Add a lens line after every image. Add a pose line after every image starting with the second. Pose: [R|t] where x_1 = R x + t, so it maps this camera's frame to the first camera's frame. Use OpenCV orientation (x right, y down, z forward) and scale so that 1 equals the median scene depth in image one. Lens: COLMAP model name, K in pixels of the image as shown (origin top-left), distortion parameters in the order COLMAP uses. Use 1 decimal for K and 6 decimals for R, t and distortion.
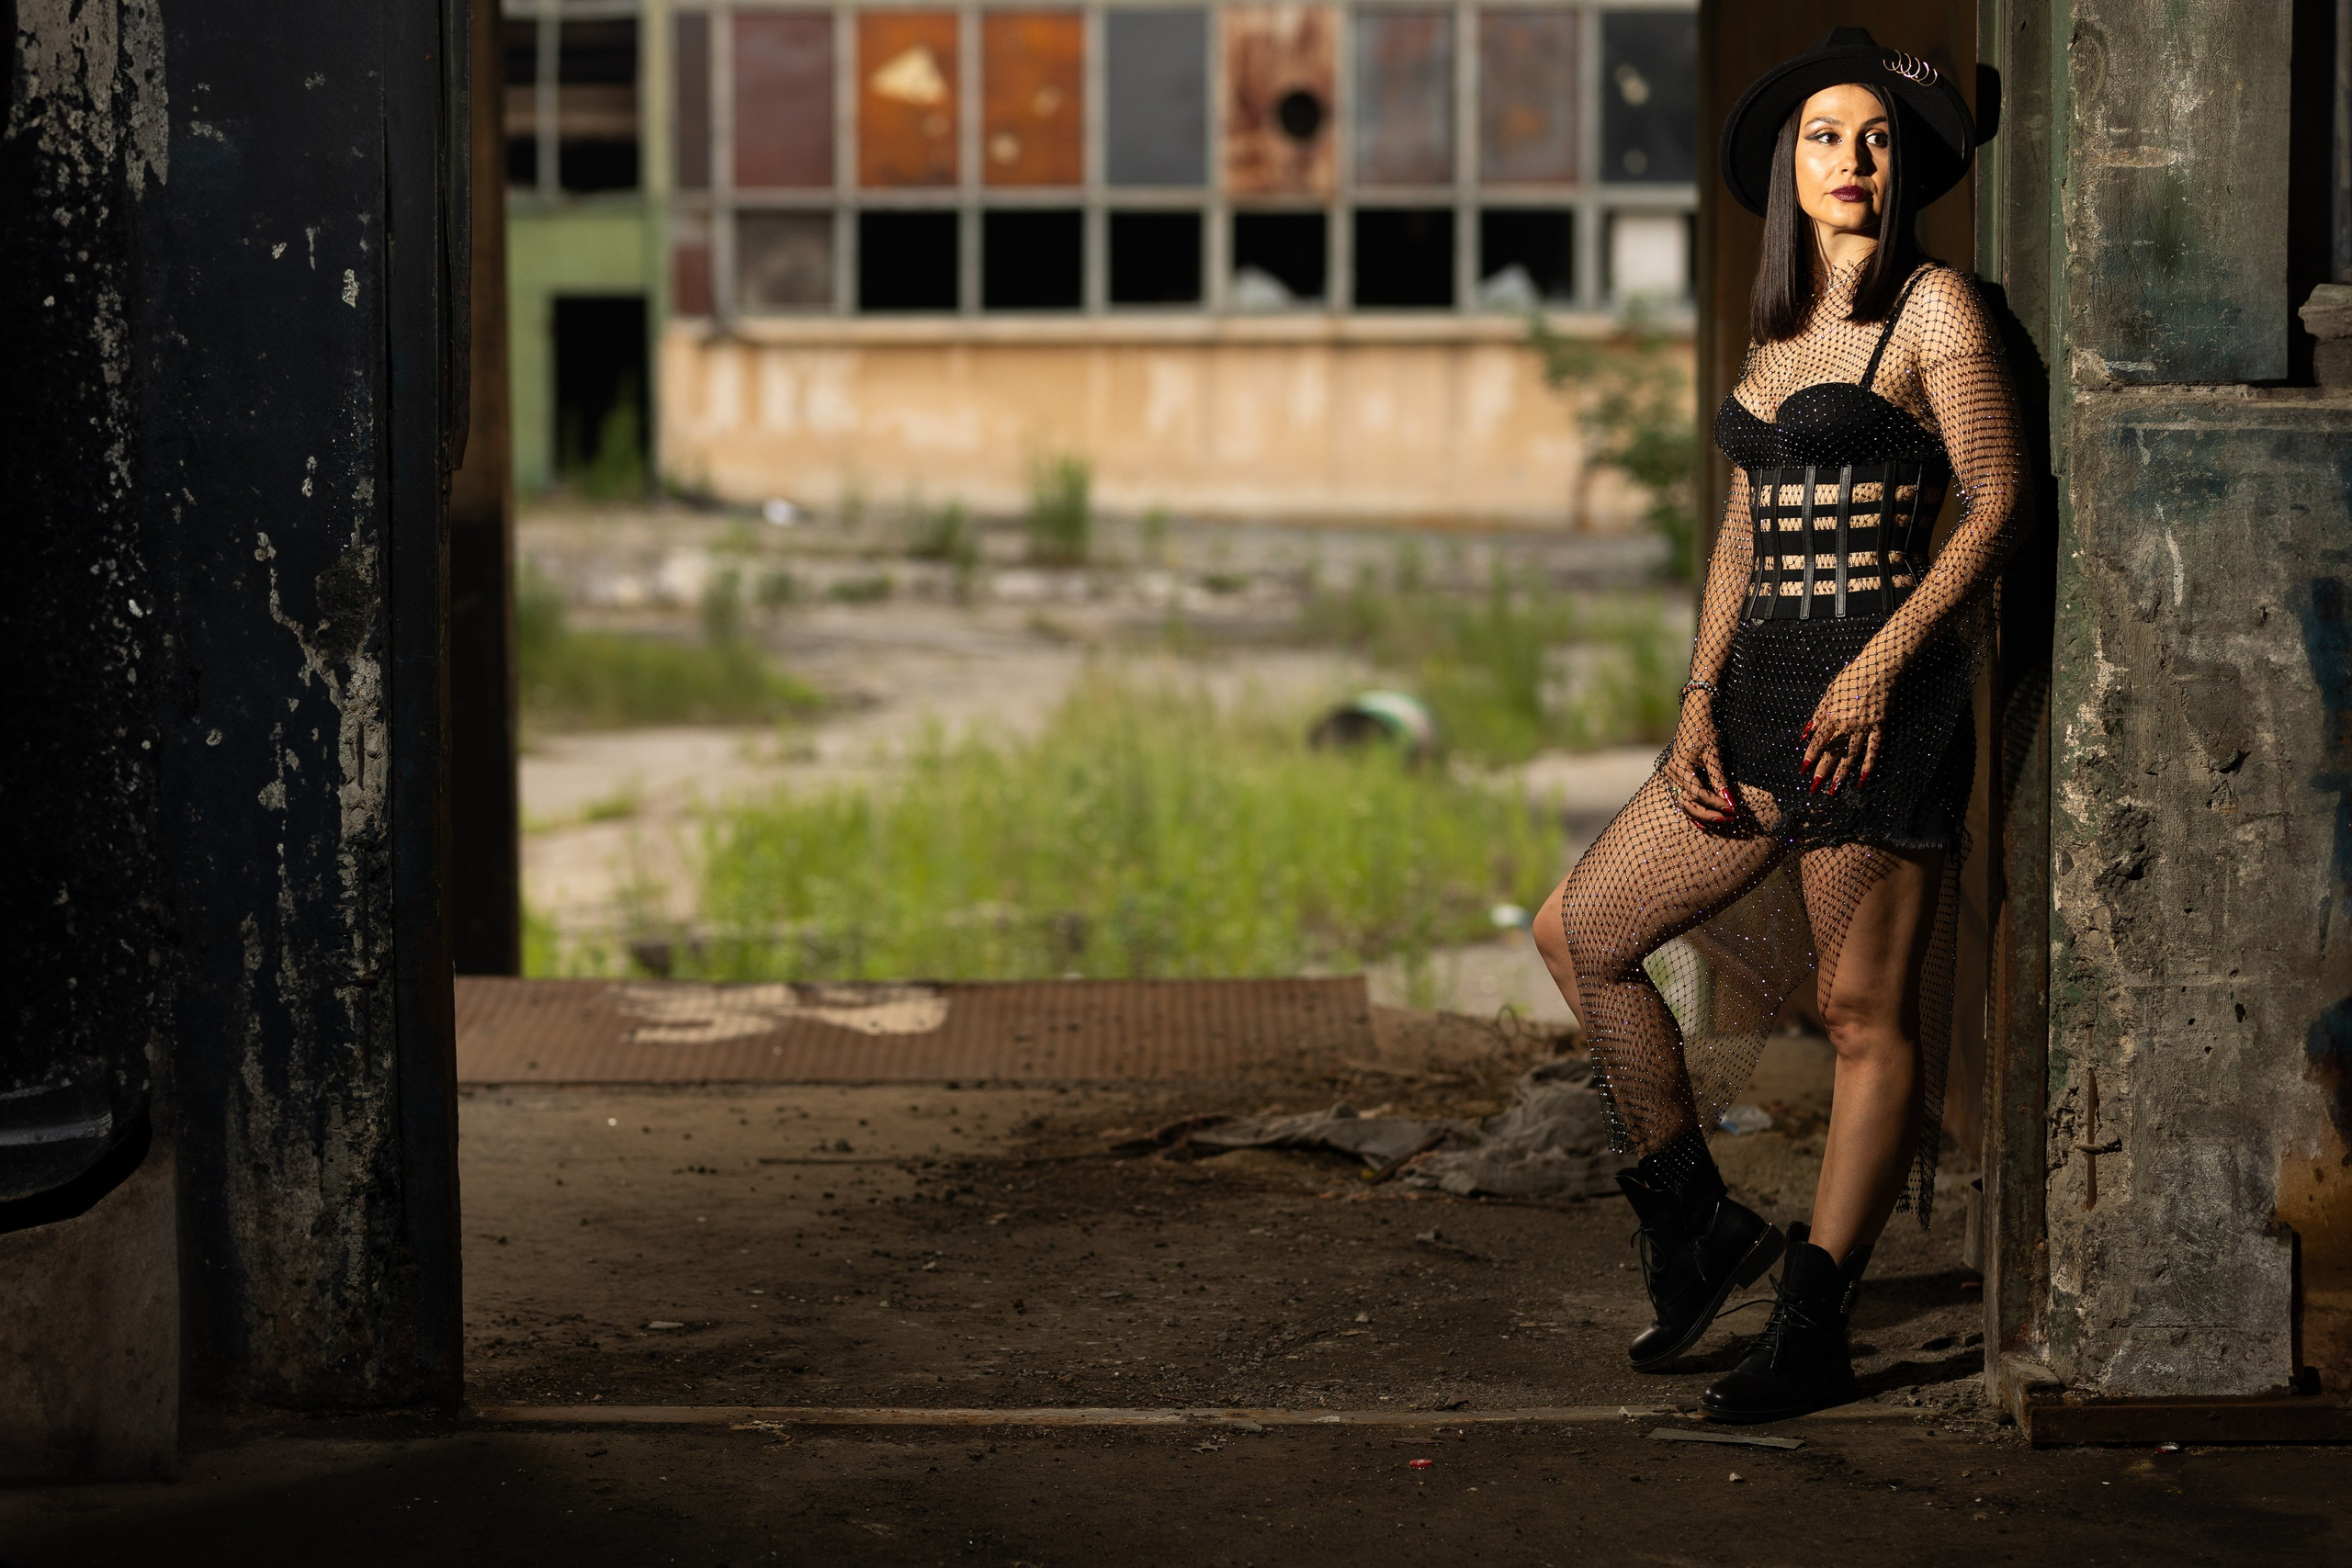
lens RADIAL K [[5457.3, 0, 1176.0], [0, 5457.3, 784.0], [0, 0, 1]] dist [0.004712, 0.291845]
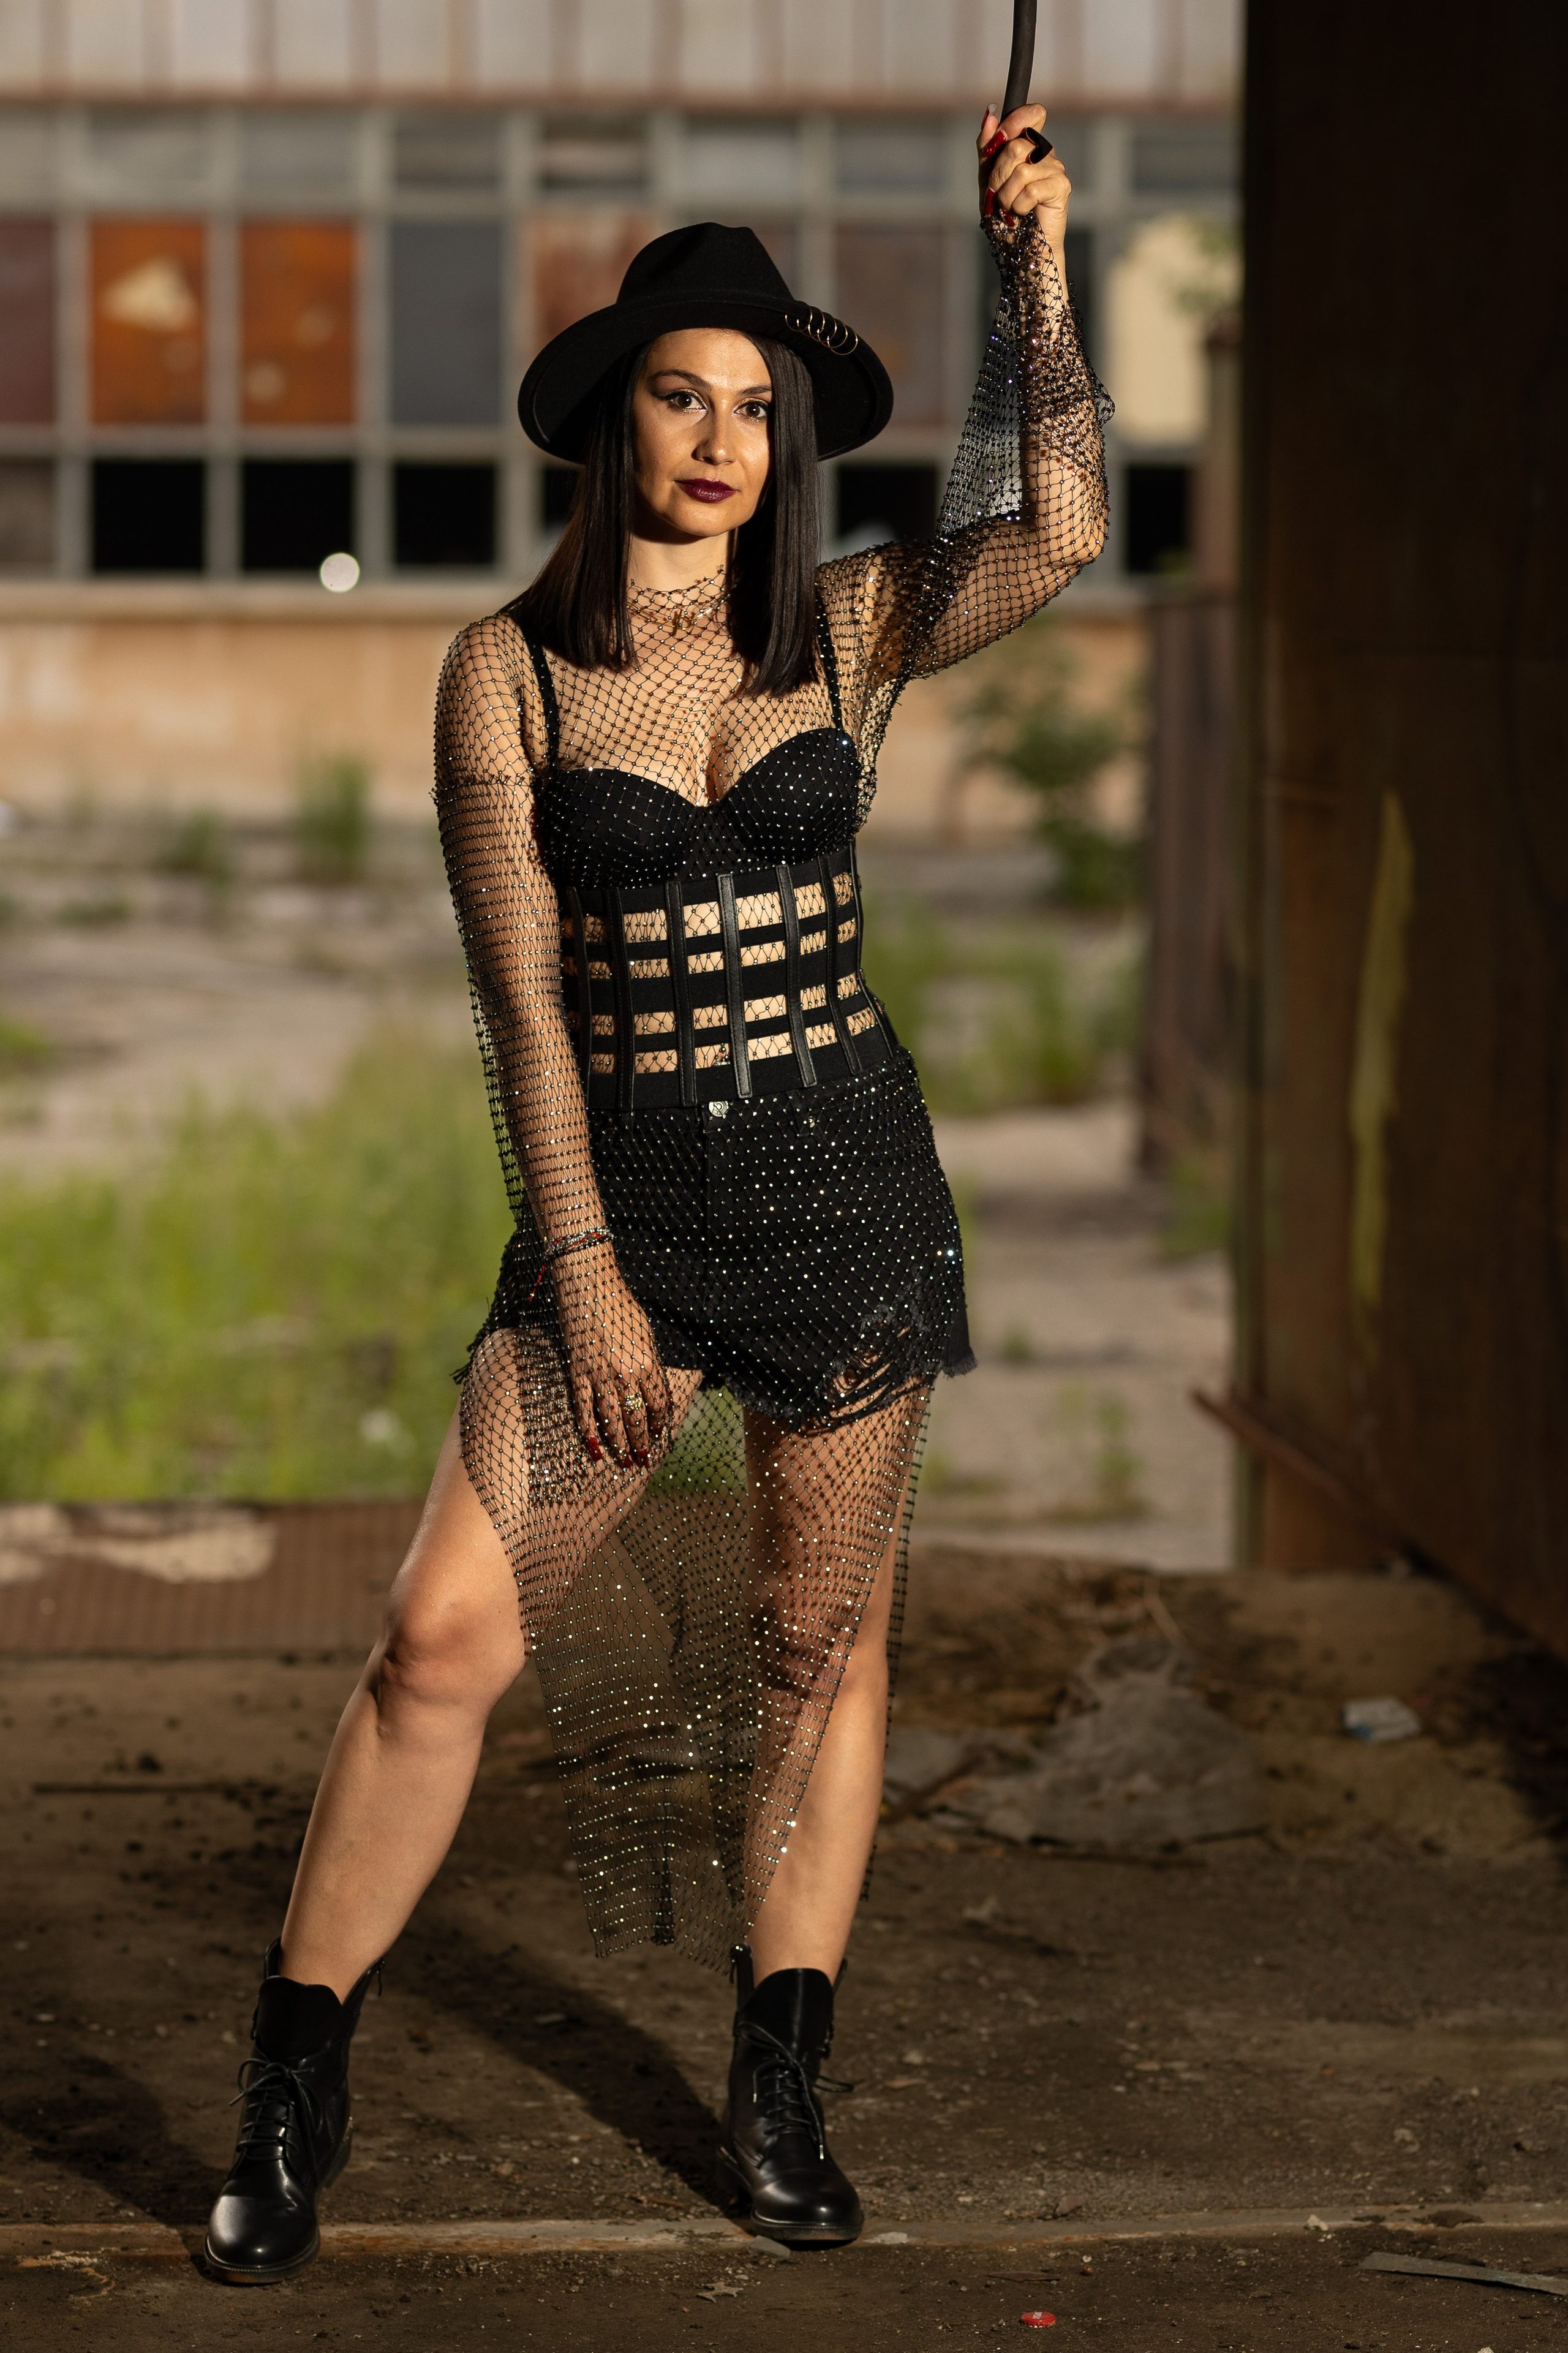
lens RADIAL K [[5952.4, 0, 784.0], [0, 5952.4, 1176.5], [0, 0, 1]] dist [-0.059060, 0.398368]
pose [[0.997847, 0.001140, 0.065582, -0.028990], [-0.002221, 0.999863, 0.016414, -0.024949], [-0.065555, -0.016524, 0.997712, 0.210898]]
